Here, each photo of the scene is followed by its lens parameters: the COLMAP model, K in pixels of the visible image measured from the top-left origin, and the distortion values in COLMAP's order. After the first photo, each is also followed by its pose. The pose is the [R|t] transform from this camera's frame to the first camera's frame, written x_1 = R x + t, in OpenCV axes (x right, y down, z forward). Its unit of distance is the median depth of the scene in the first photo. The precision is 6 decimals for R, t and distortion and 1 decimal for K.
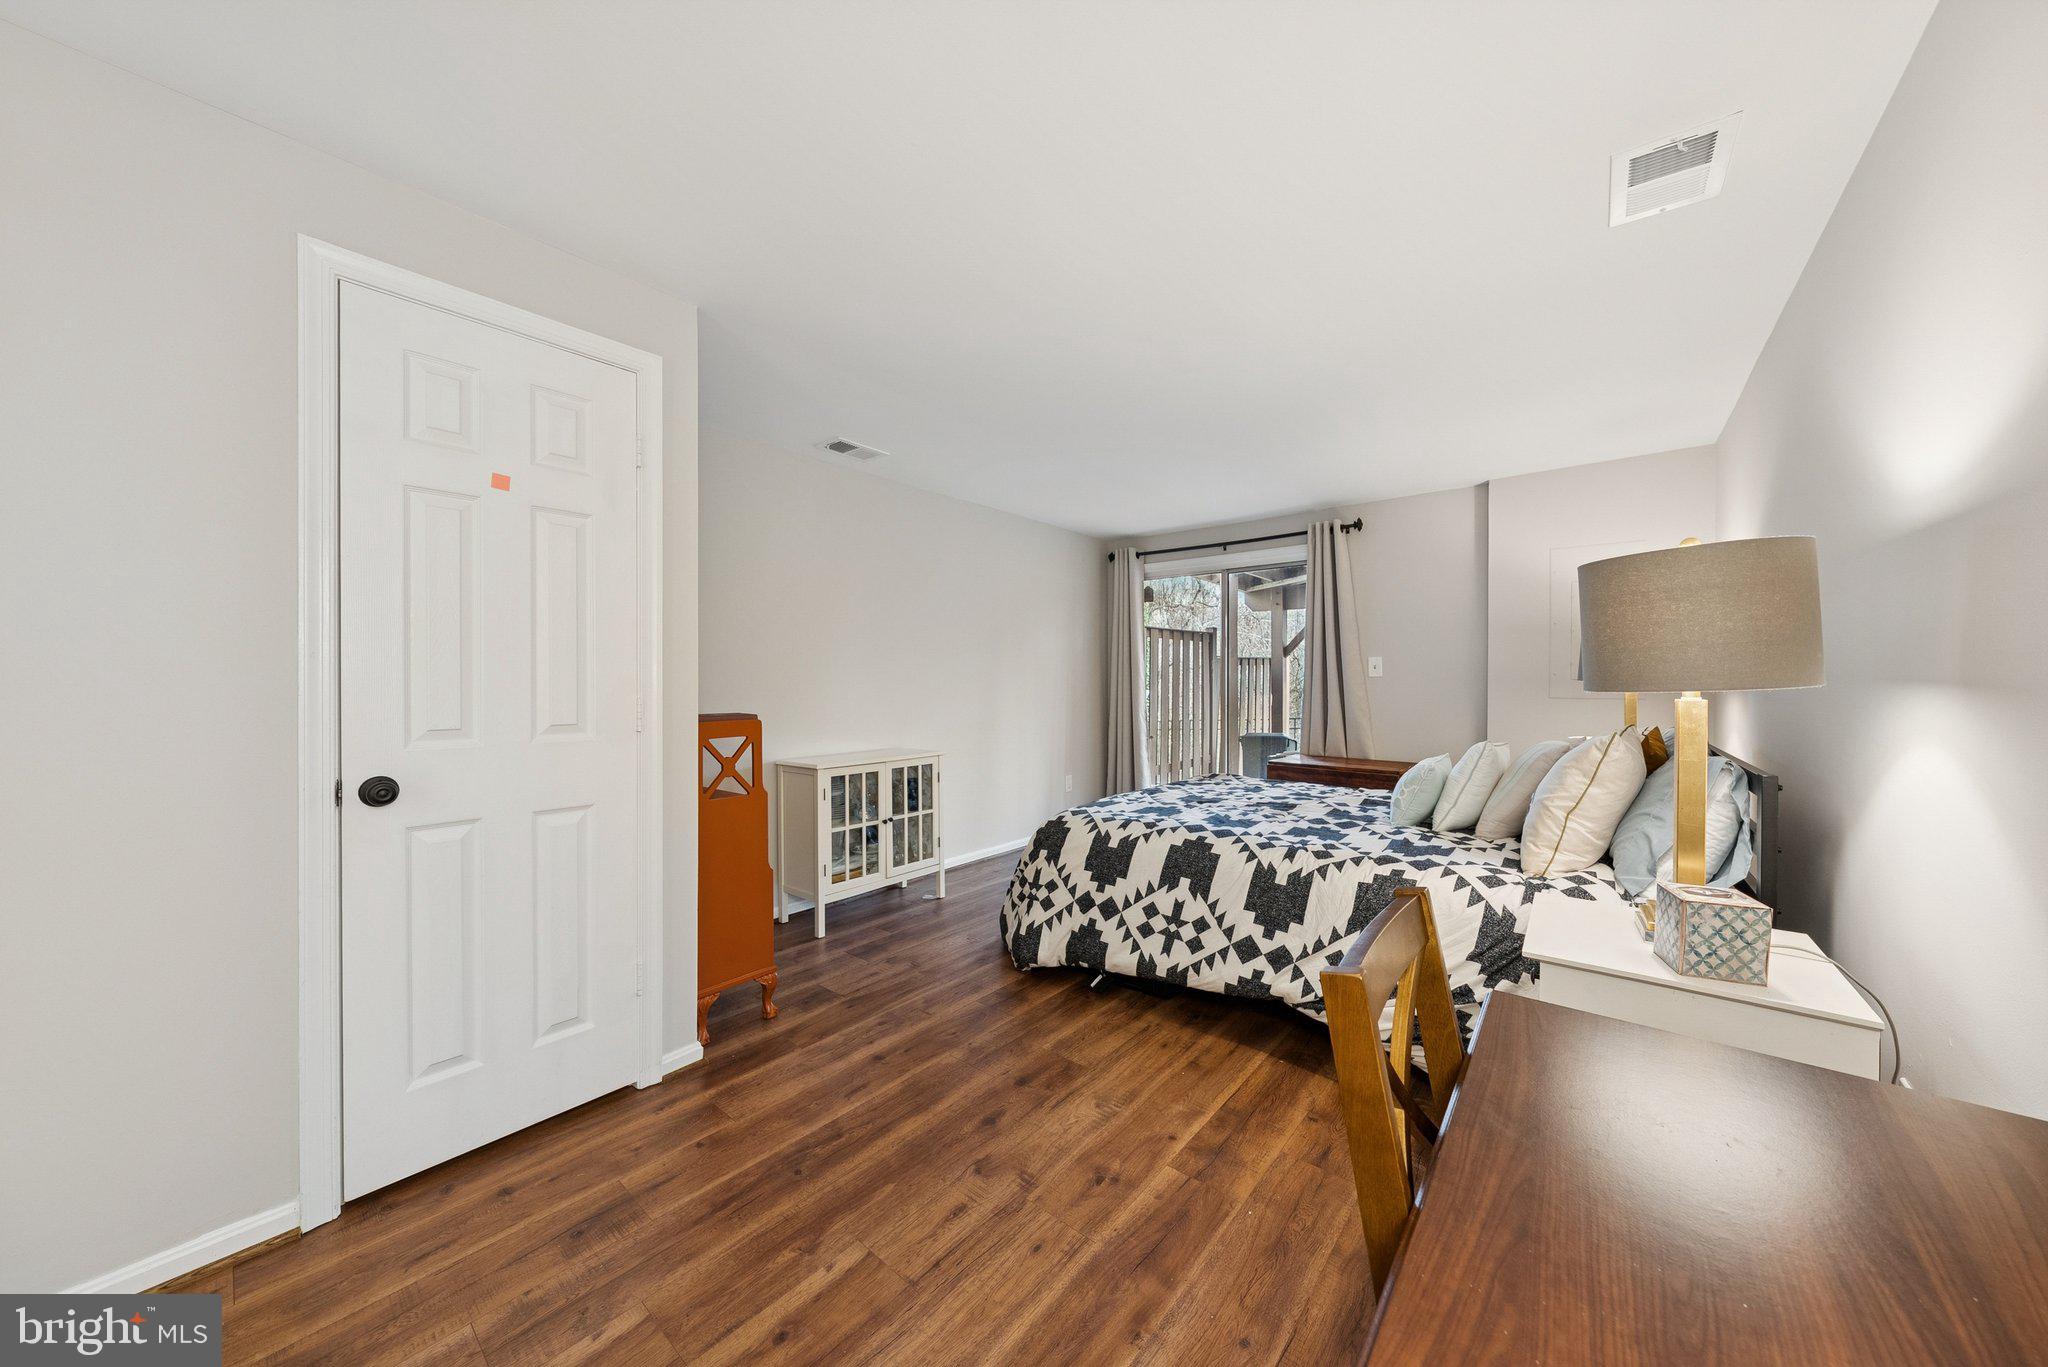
lens RADIAL K [[696.9, 0, 1020.9], [0, 696.9, 693.7], [0, 0, 1]] dist [-0.005036, 0.000767]
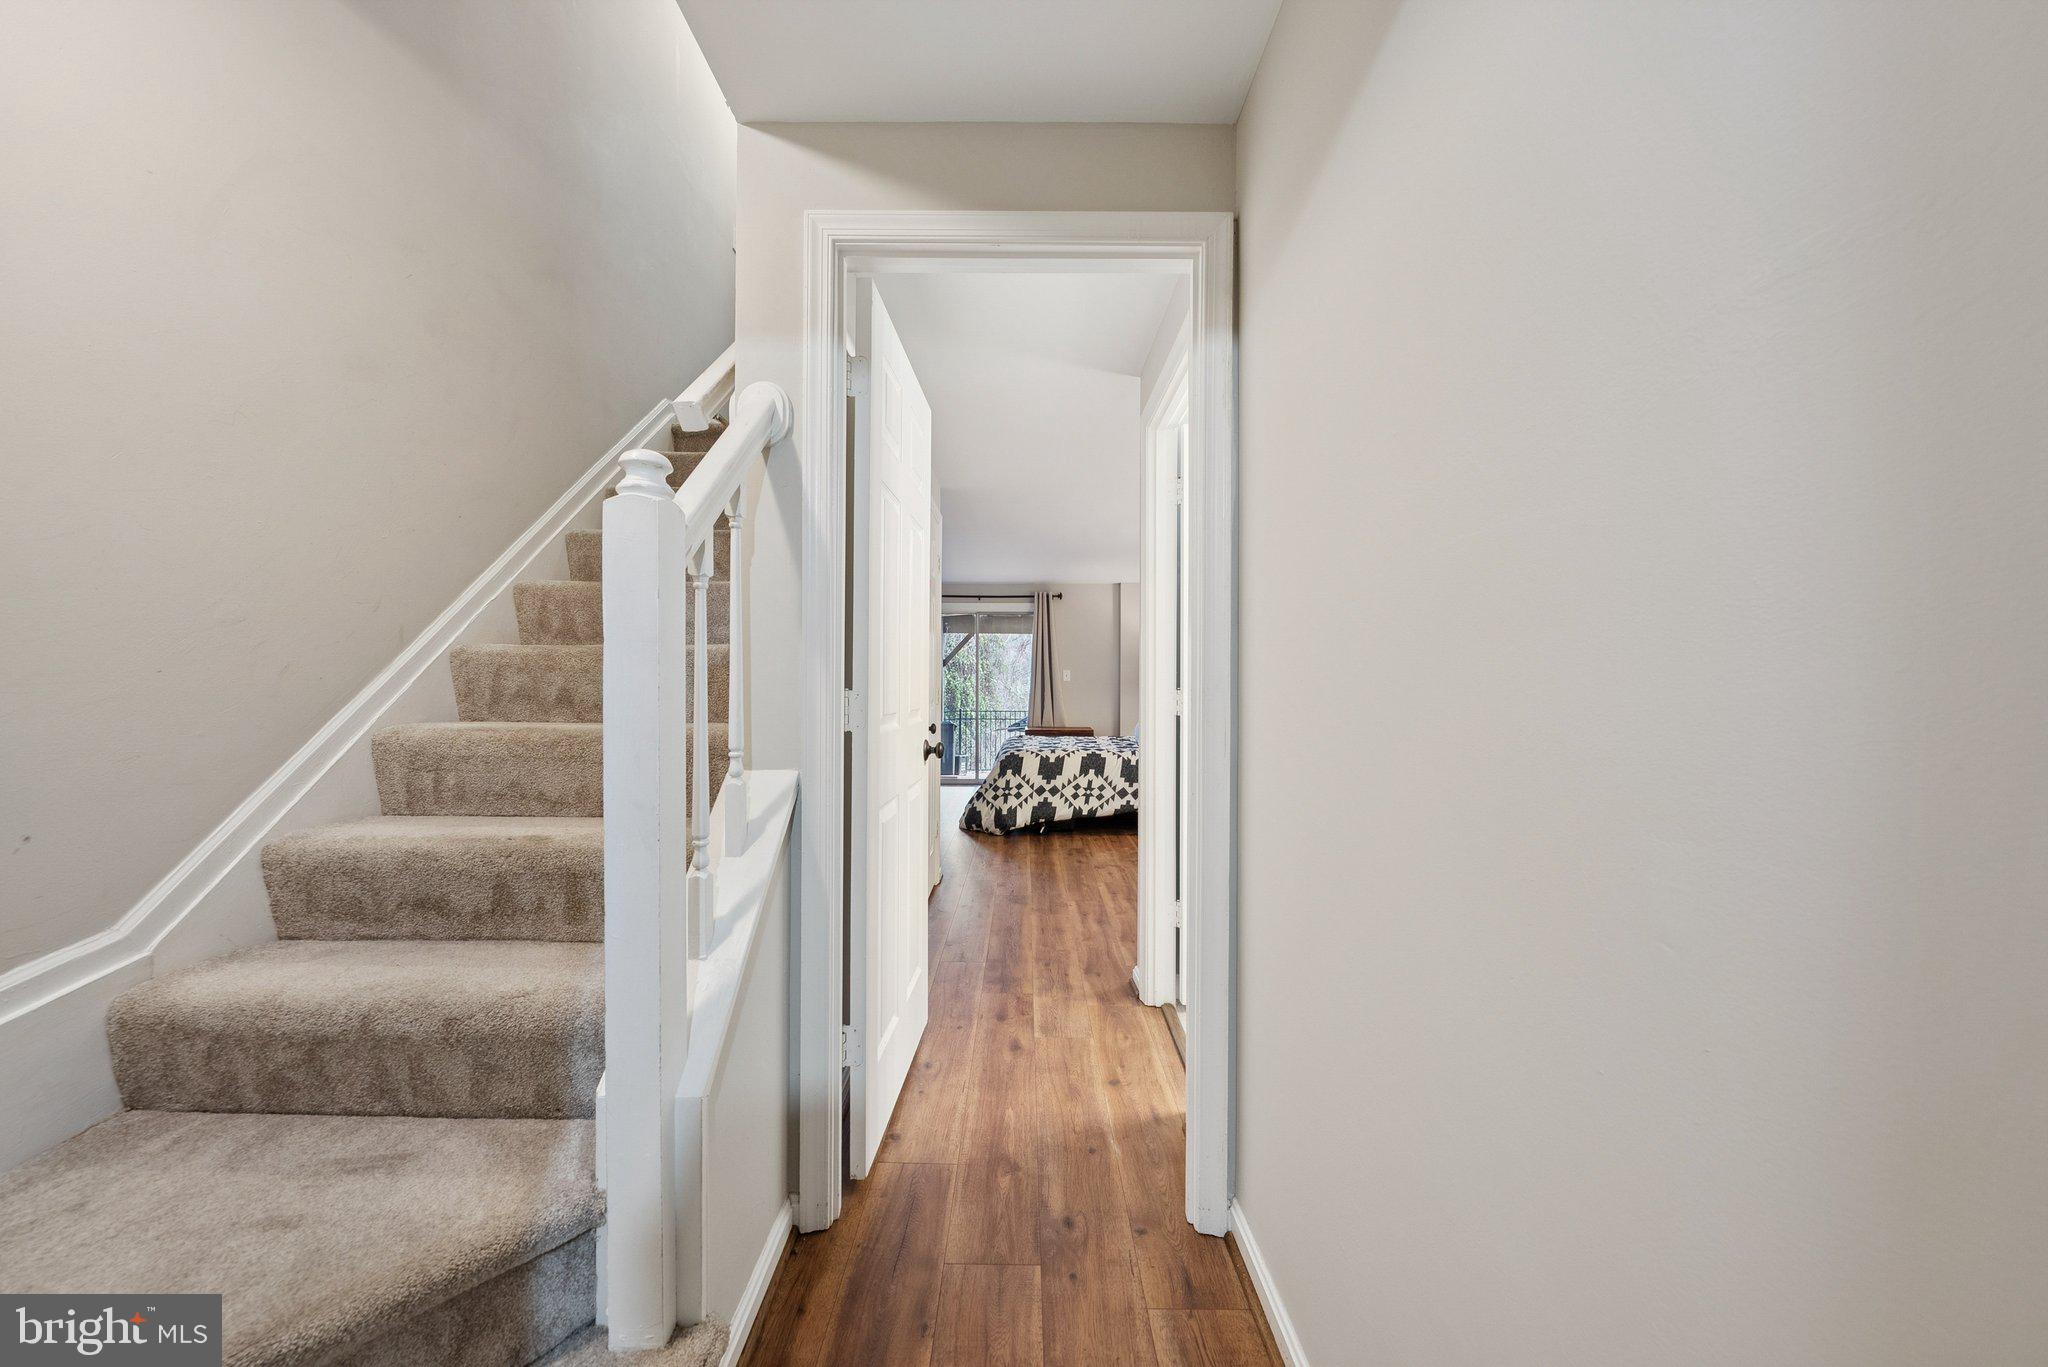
lens RADIAL K [[696.9, 0, 1030.4], [0, 696.9, 686.8], [0, 0, 1]] dist [-0.005036, 0.000767]
pose [[0.762202, 0.002552, 0.647334, -1.257809], [0.009962, 0.999828, -0.015672, 0.030438], [-0.647263, 0.018394, 0.762045, -0.535895]]
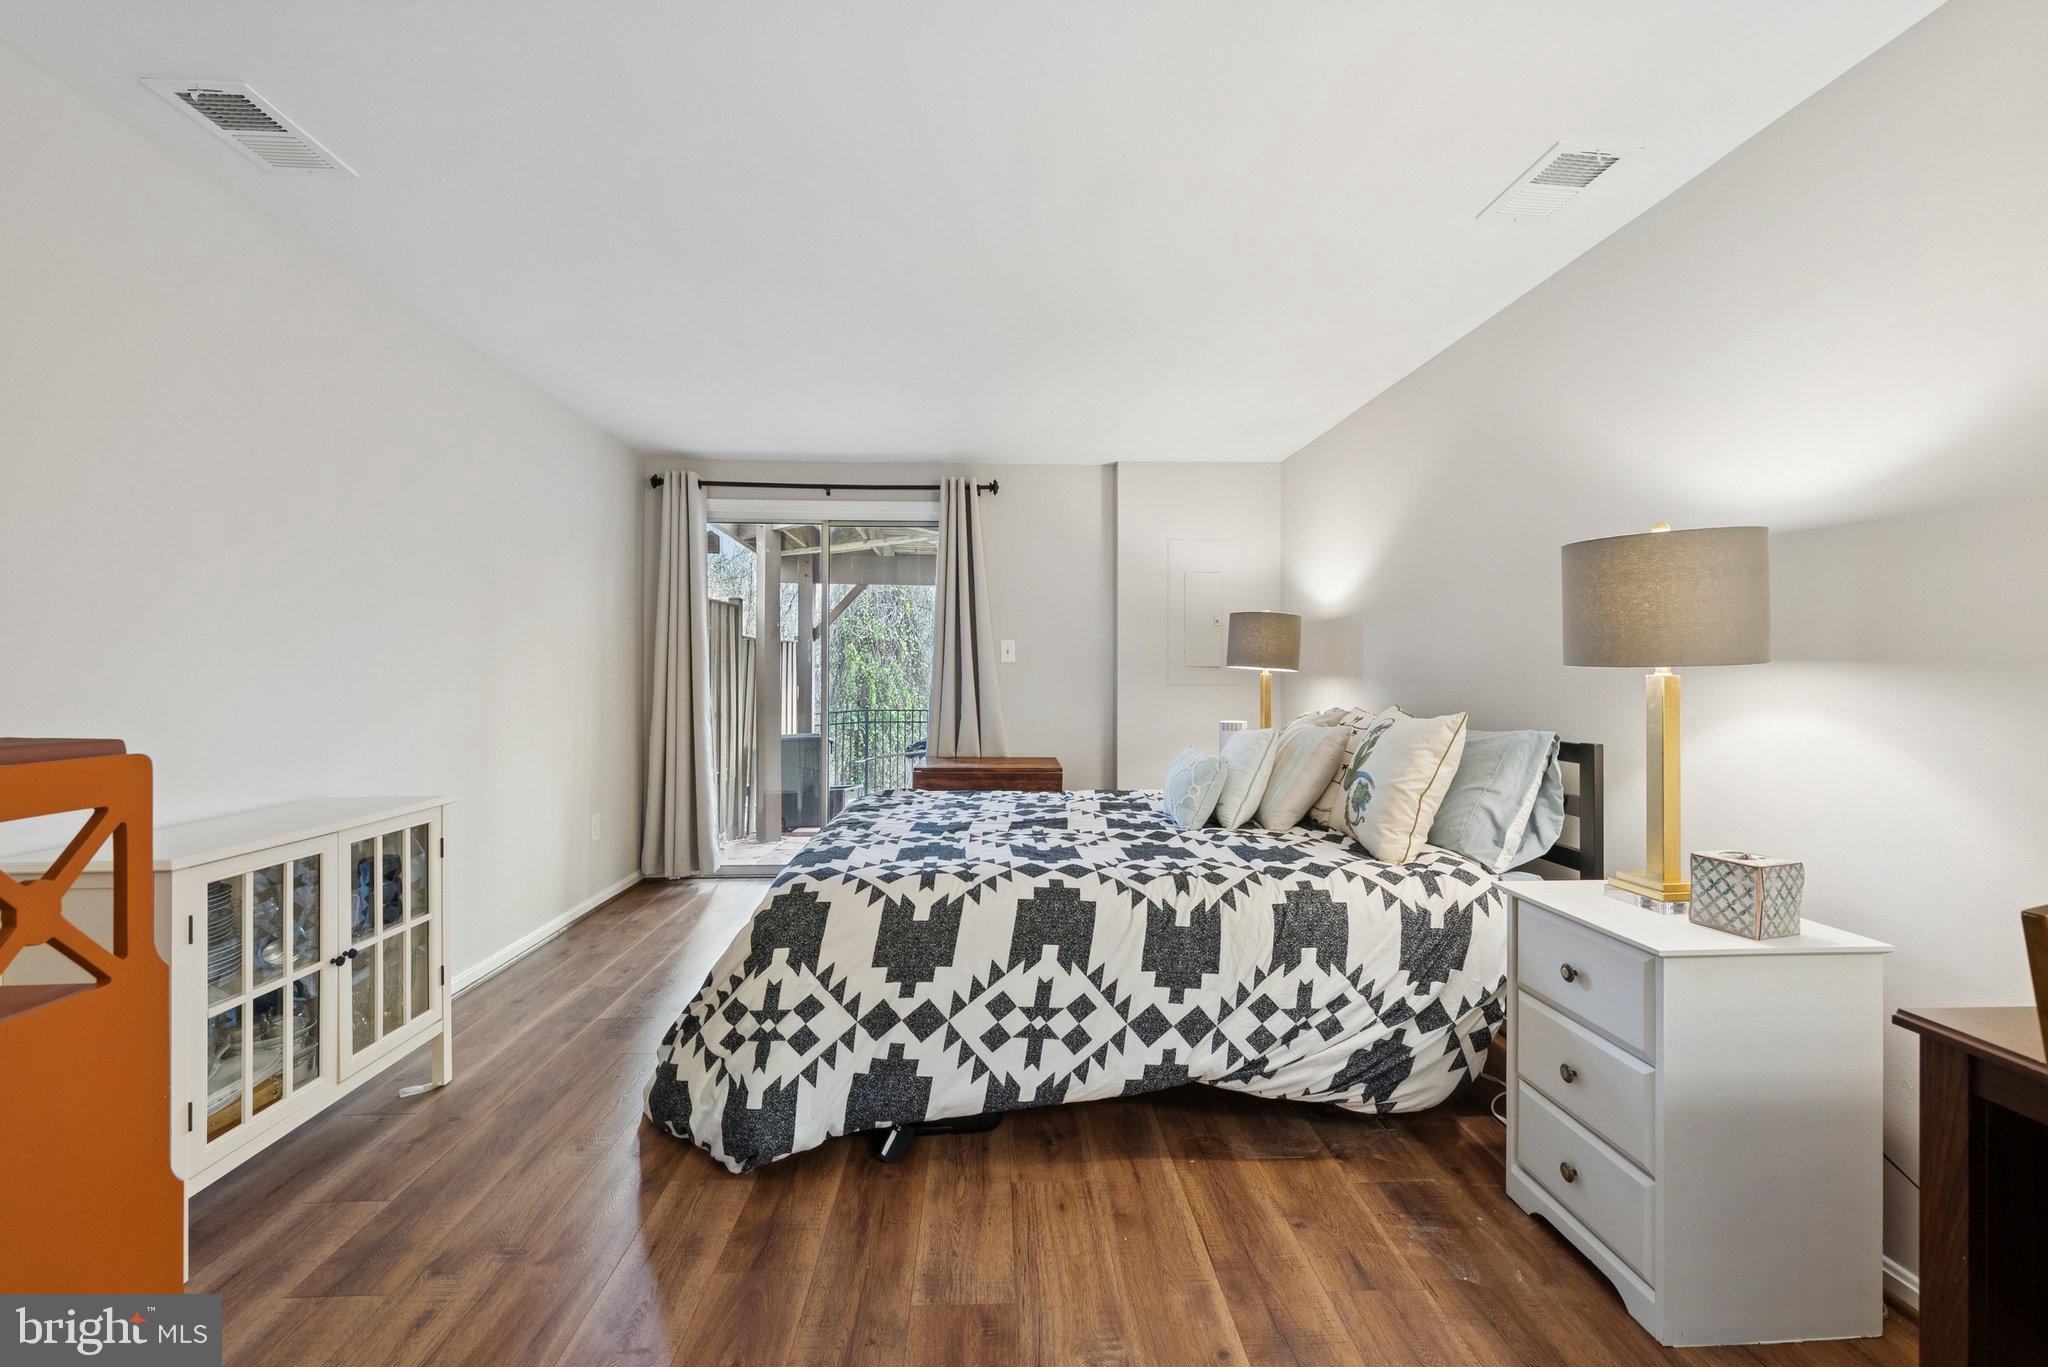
lens RADIAL K [[820.8, 0, 1028.6], [0, 820.8, 670.5], [0, 0, 1]] dist [-0.001900, -0.000737]
pose [[0.733478, 0.004948, 0.679695, -0.306518], [0.009737, 0.999794, -0.017786, 0.007510], [-0.679644, 0.019664, 0.733279, 0.383642]]
